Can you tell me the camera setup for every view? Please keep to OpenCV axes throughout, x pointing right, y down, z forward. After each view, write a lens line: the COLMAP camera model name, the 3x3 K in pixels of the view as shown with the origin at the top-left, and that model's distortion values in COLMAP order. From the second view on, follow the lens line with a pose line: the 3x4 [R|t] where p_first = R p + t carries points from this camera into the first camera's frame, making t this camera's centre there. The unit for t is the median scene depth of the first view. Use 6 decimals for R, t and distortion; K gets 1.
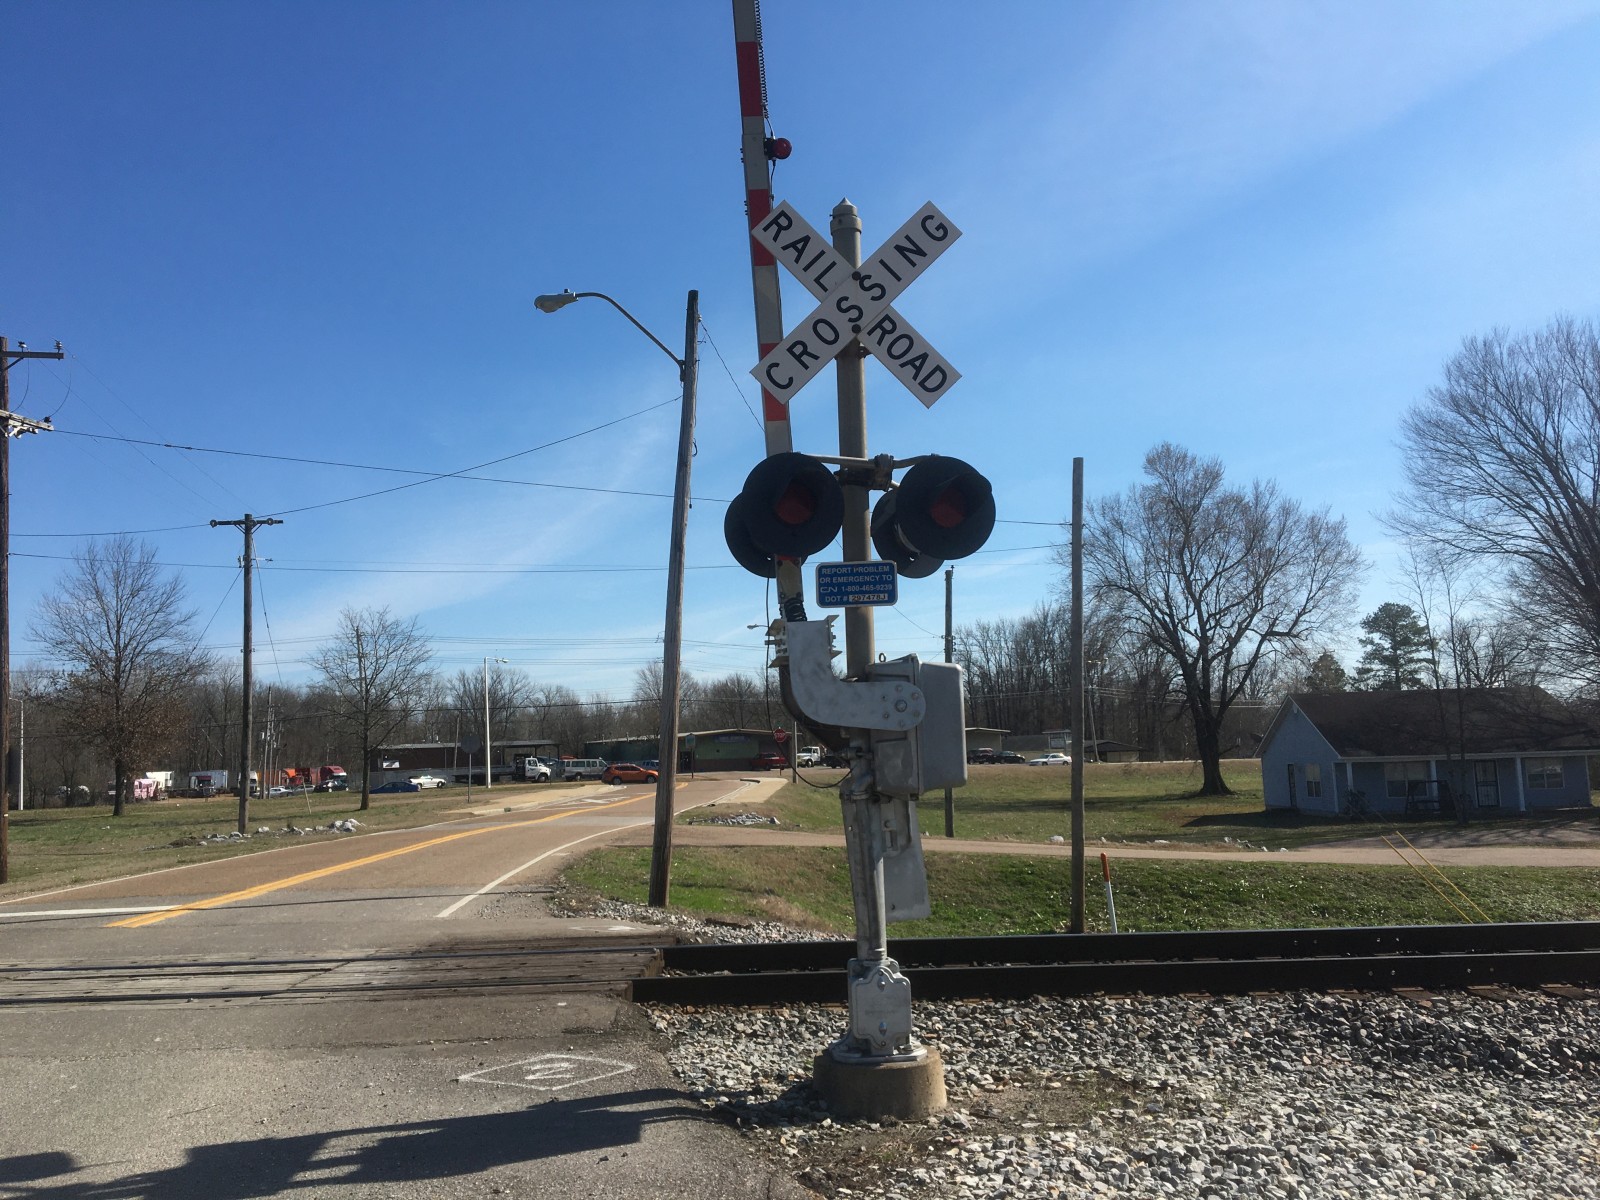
lens RADIAL K [[1296.7, 0, 784.1], [0, 1296.7, 604.6], [0, 0, 1]] dist [0.069948, -0.128036]
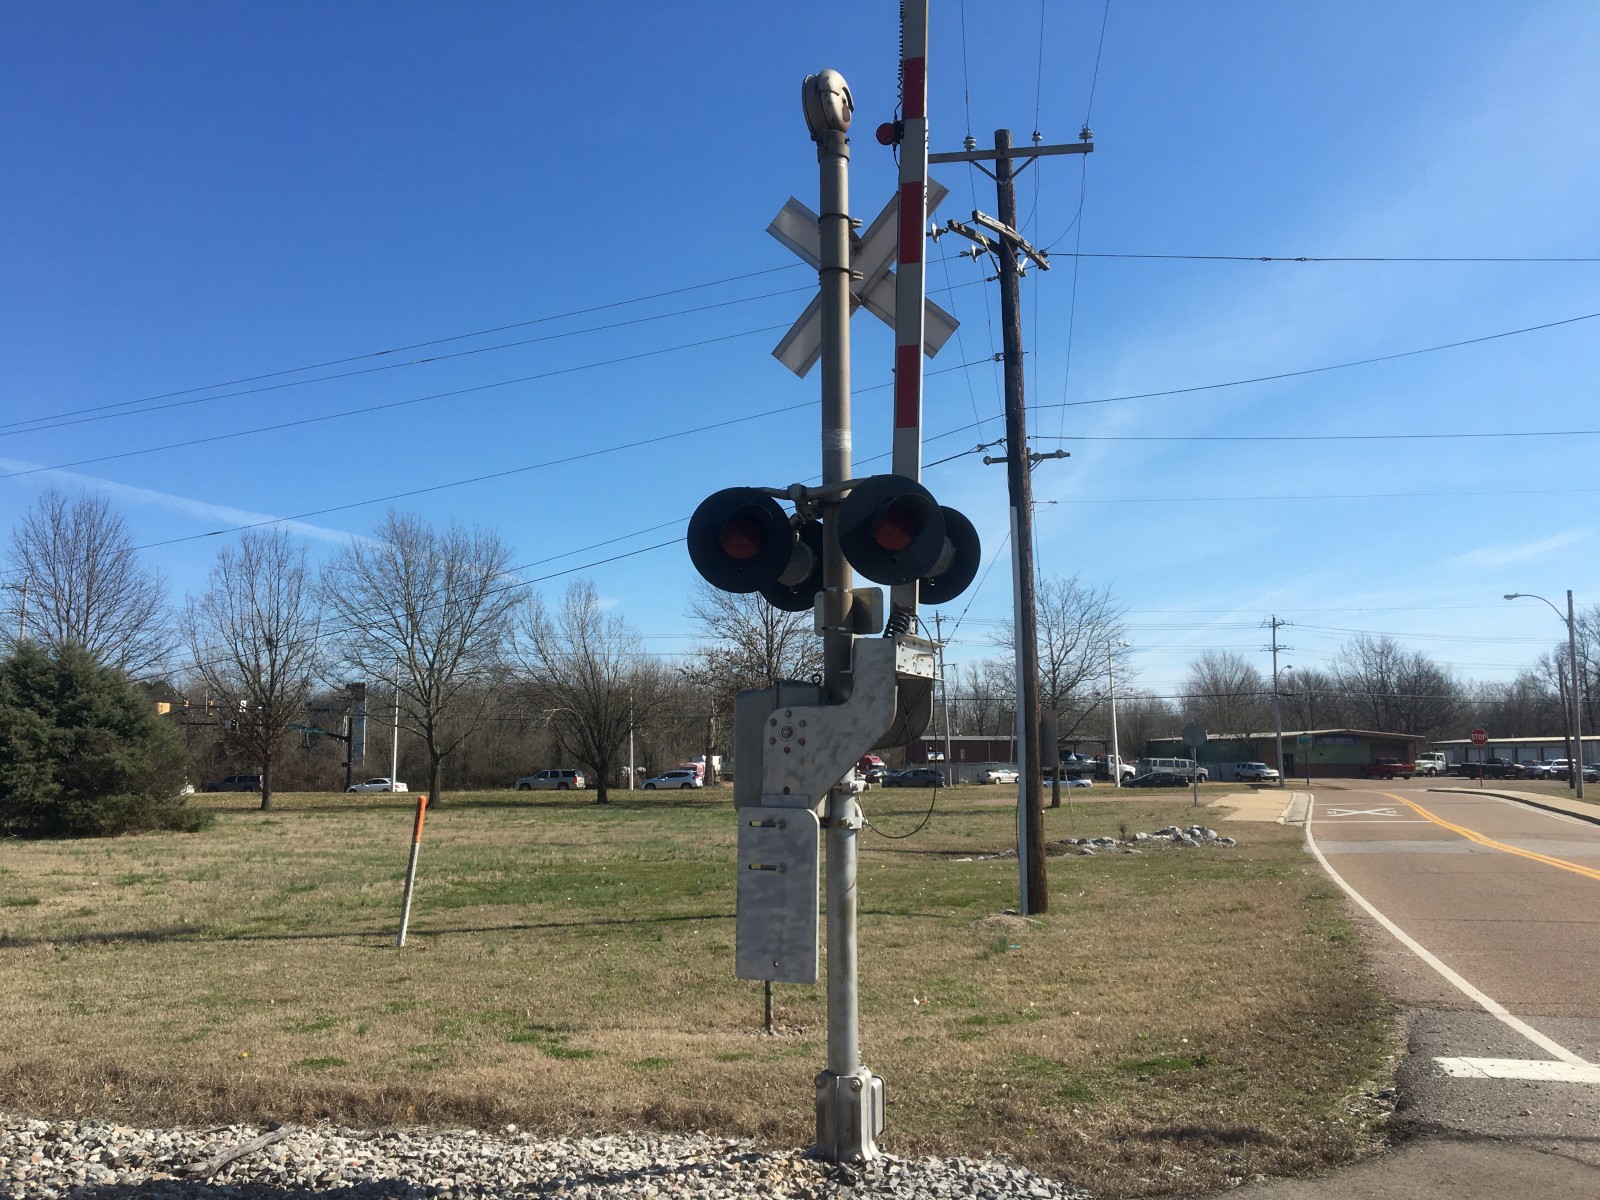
lens RADIAL K [[1293.2, 0, 765.9], [0, 1293.2, 614.7], [0, 0, 1]] dist [0.068999, -0.135044]
pose [[0.936841, -0.007337, -0.349678, -0.631217], [0.010568, 0.999917, 0.007335, 0.065233], [0.349596, -0.010567, 0.936841, 0.392501]]
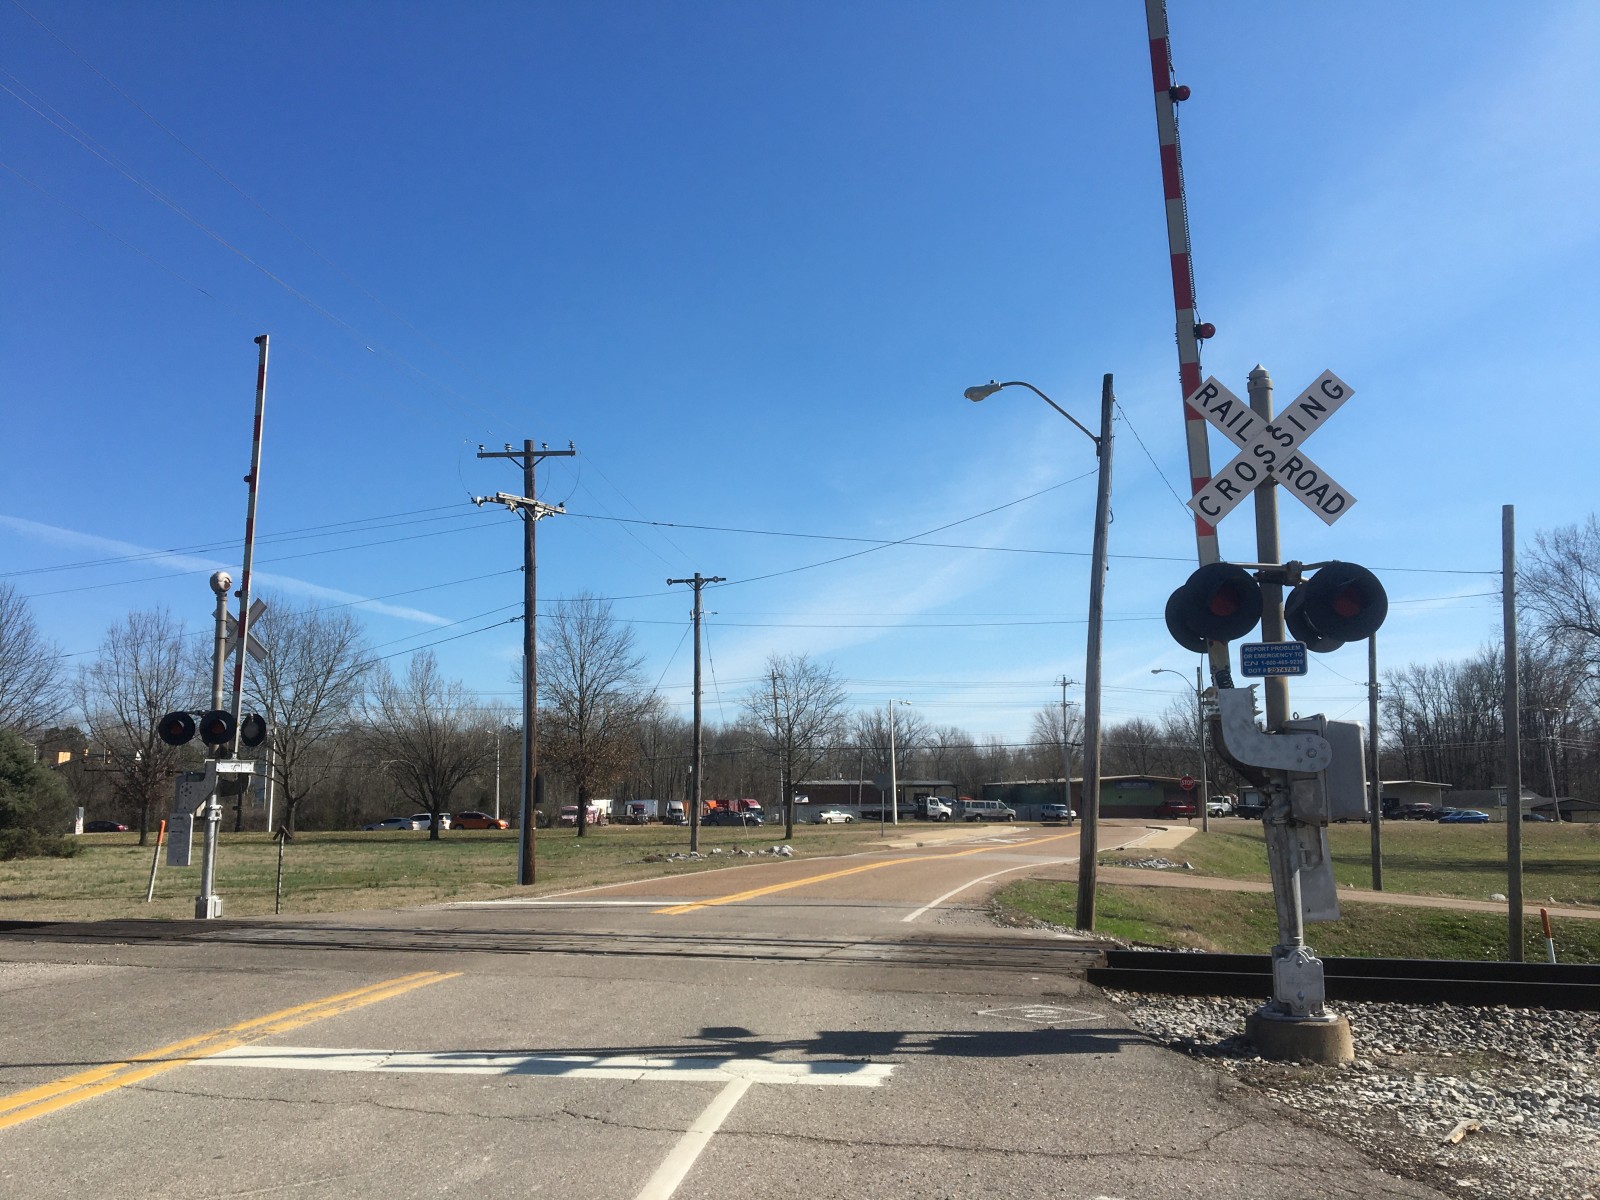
lens RADIAL K [[1296.7, 0, 784.1], [0, 1296.7, 604.6], [0, 0, 1]] dist [0.069948, -0.128036]
pose [[0.955449, -0.014226, -0.294813, -0.008855], [0.004783, 0.999453, -0.032725, -0.009998], [0.295117, 0.029857, 0.954995, -0.135550]]
